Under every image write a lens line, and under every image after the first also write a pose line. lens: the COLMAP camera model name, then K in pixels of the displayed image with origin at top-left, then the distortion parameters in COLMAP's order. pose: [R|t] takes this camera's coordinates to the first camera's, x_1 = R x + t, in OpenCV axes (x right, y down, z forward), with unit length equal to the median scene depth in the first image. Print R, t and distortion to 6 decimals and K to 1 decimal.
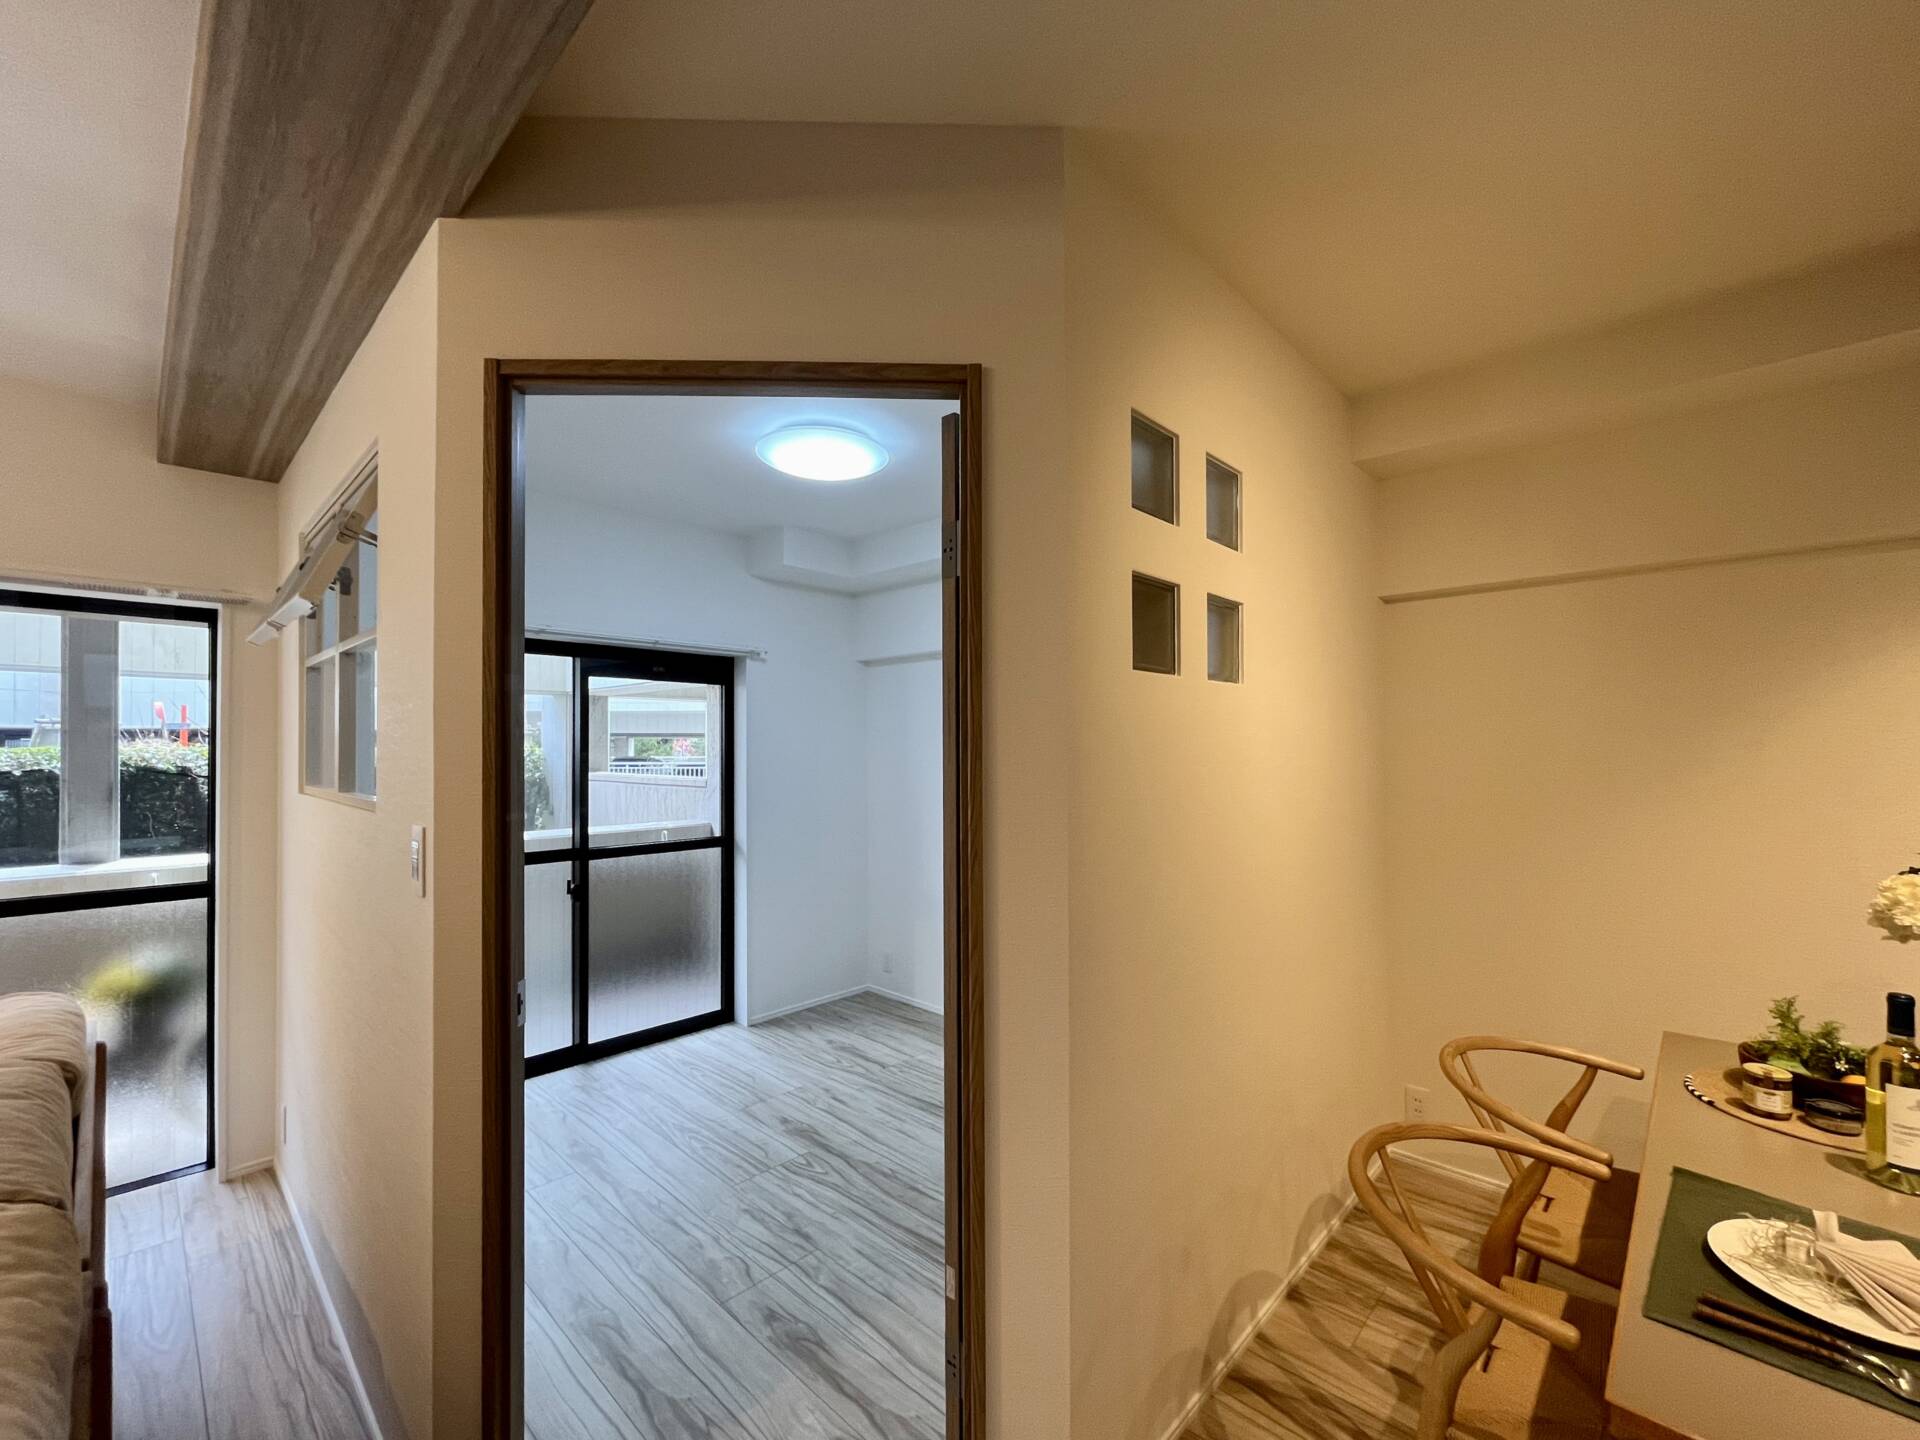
lens RADIAL K [[782.9, 0, 957.6], [0, 782.9, 739.5], [0, 0, 1]] dist [-0.002690, 0.000054]
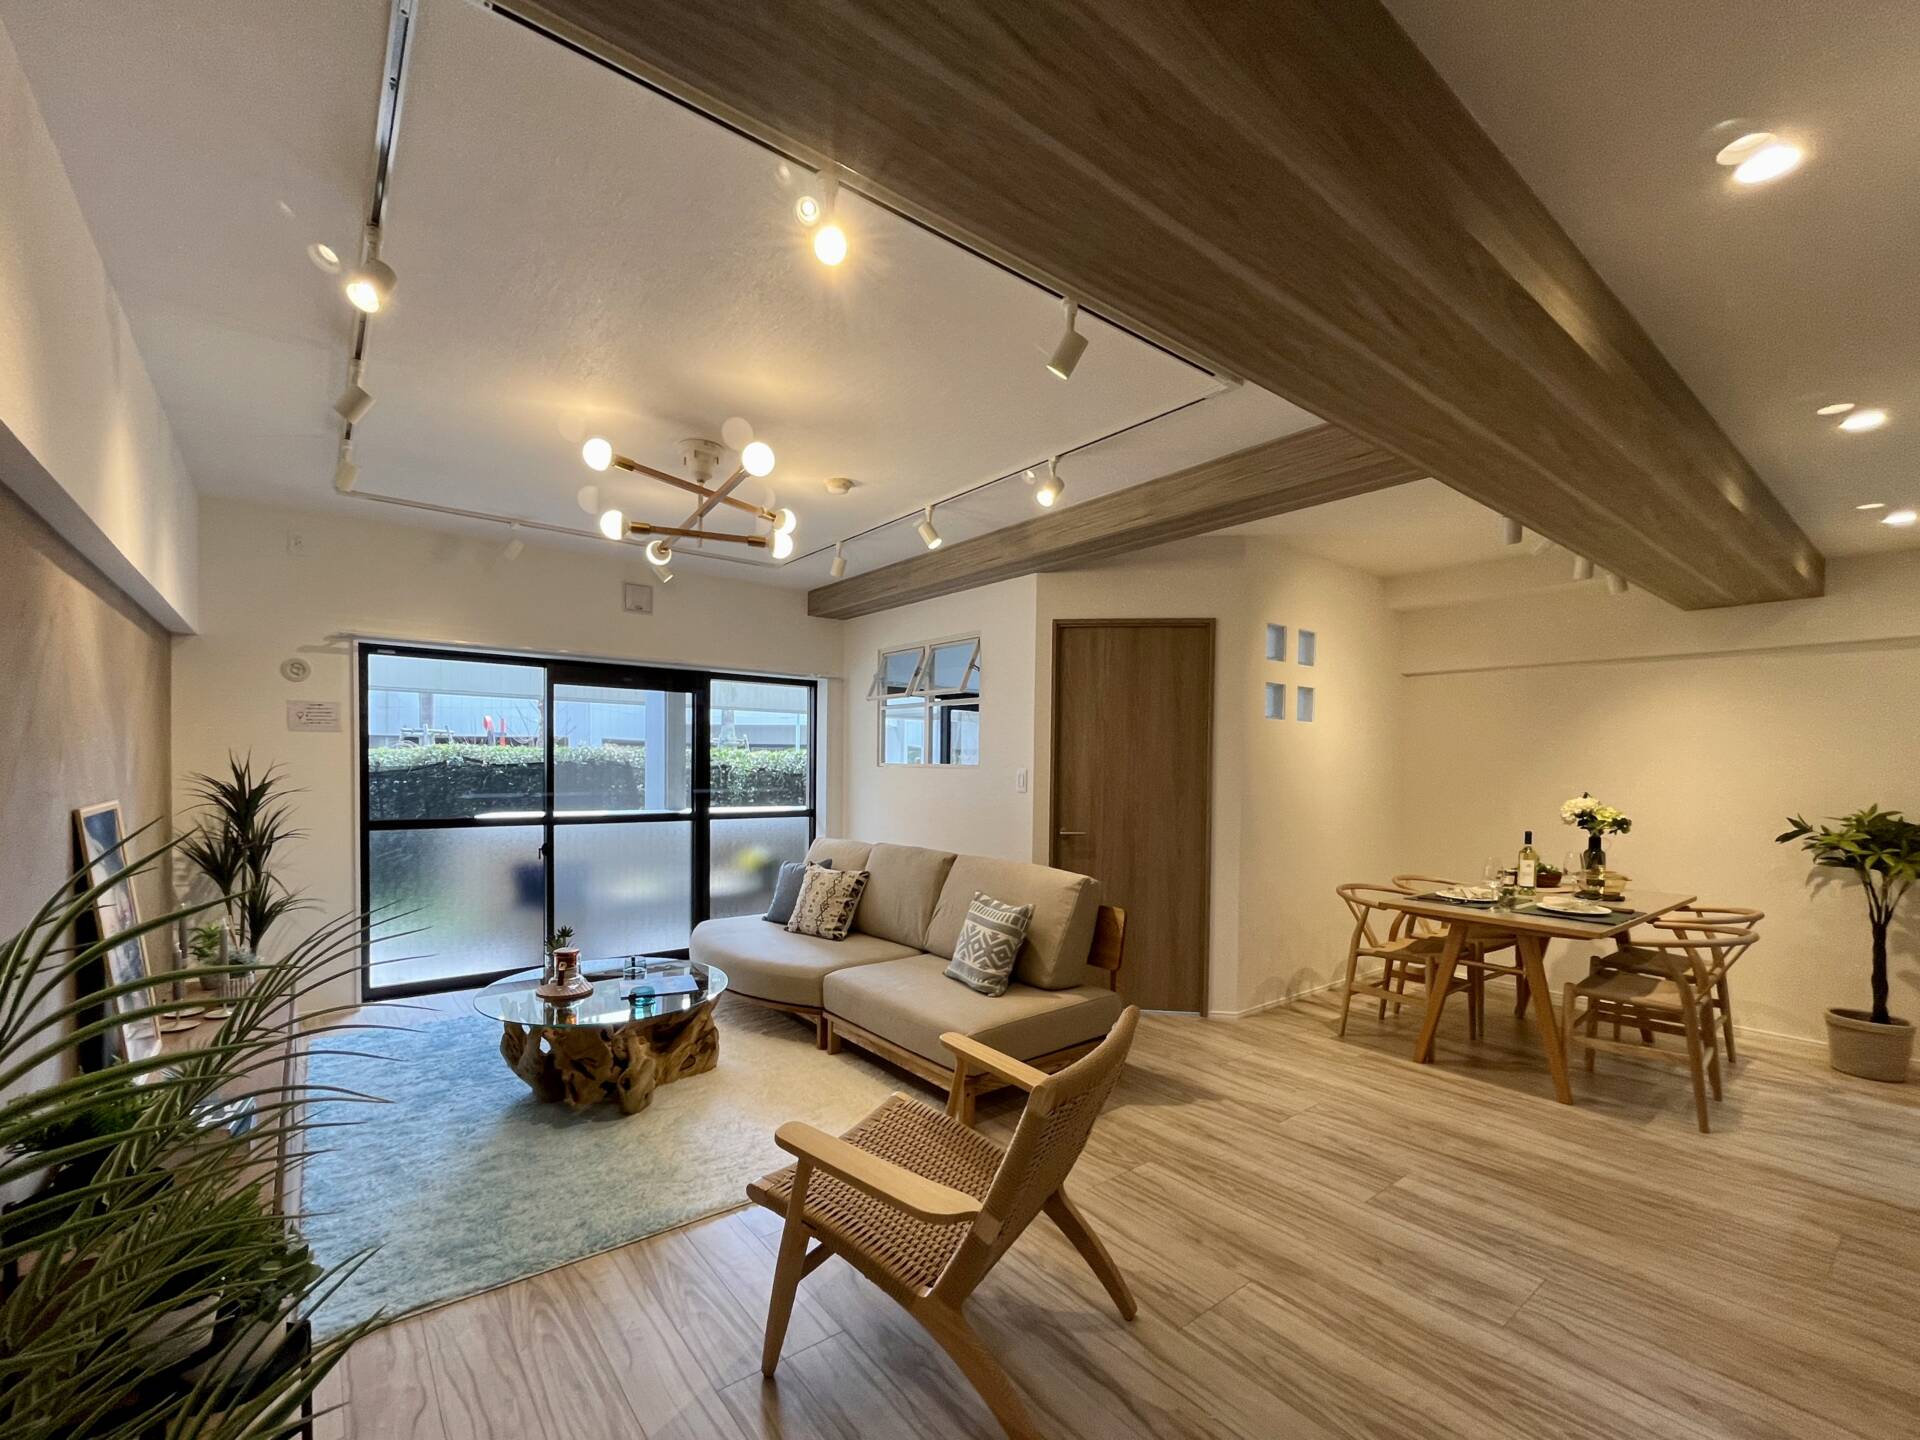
lens RADIAL K [[826.5, 0, 947.7], [0, 826.5, 790.9], [0, 0, 1]] dist [-0.002710, -0.000248]
pose [[0.988938, 0.020541, -0.146901, -0.056062], [-0.014187, 0.998923, 0.044173, 0.006172], [0.147650, -0.041600, 0.988164, -0.253627]]
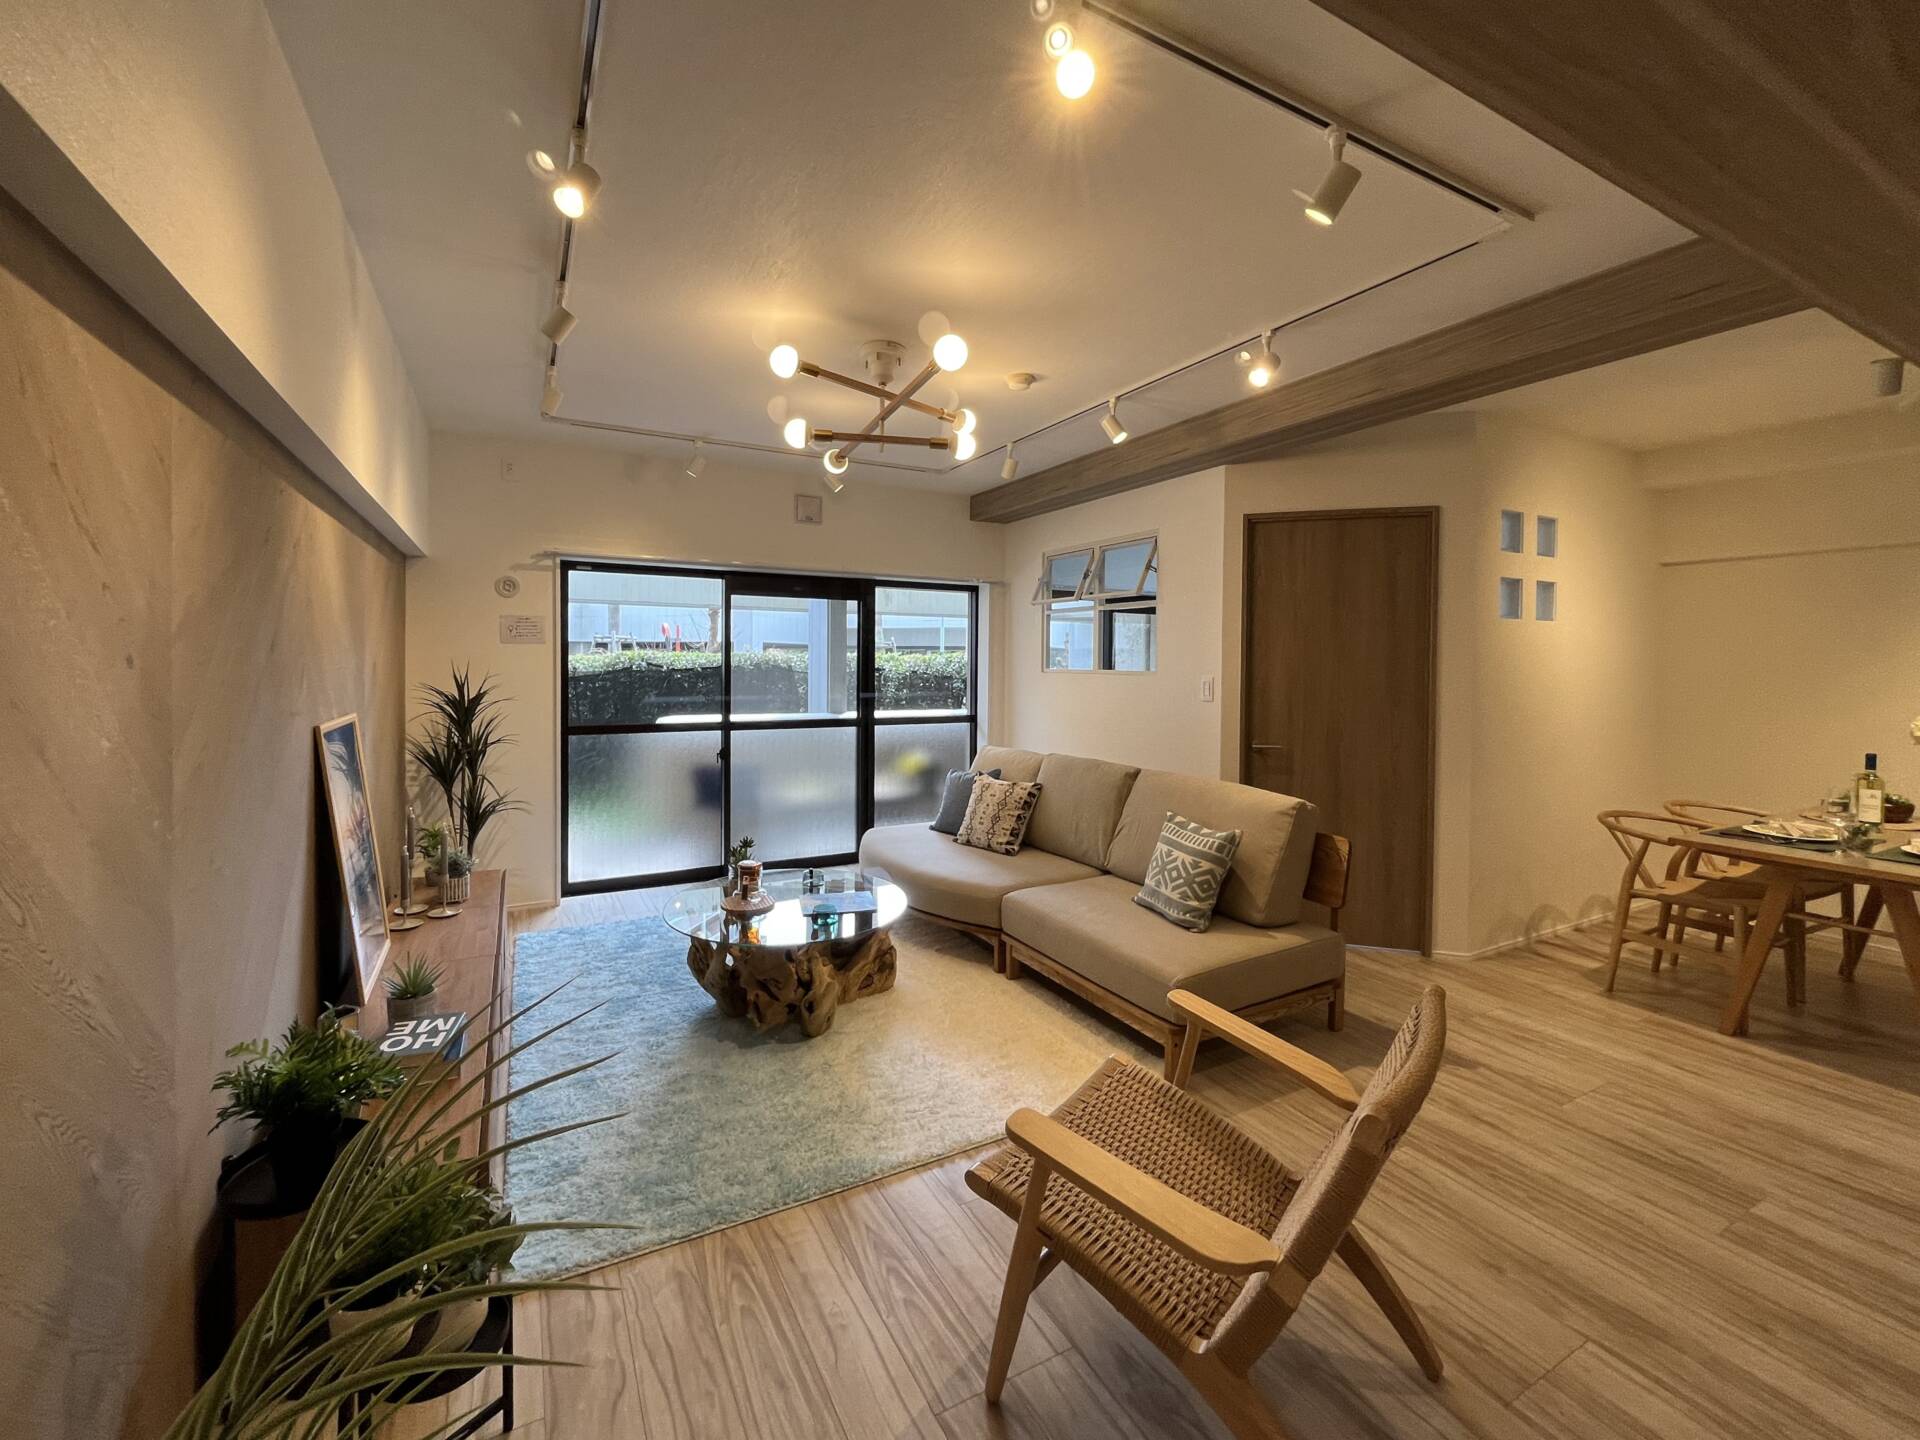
lens RADIAL K [[799.3, 0, 939.7], [0, 799.3, 677.1], [0, 0, 1]] dist [-0.001807, -0.000087]
pose [[0.948502, 0.016631, -0.316333, -0.078044], [-0.007670, 0.999534, 0.029550, 0.003814], [0.316677, -0.025602, 0.948188, -0.232259]]
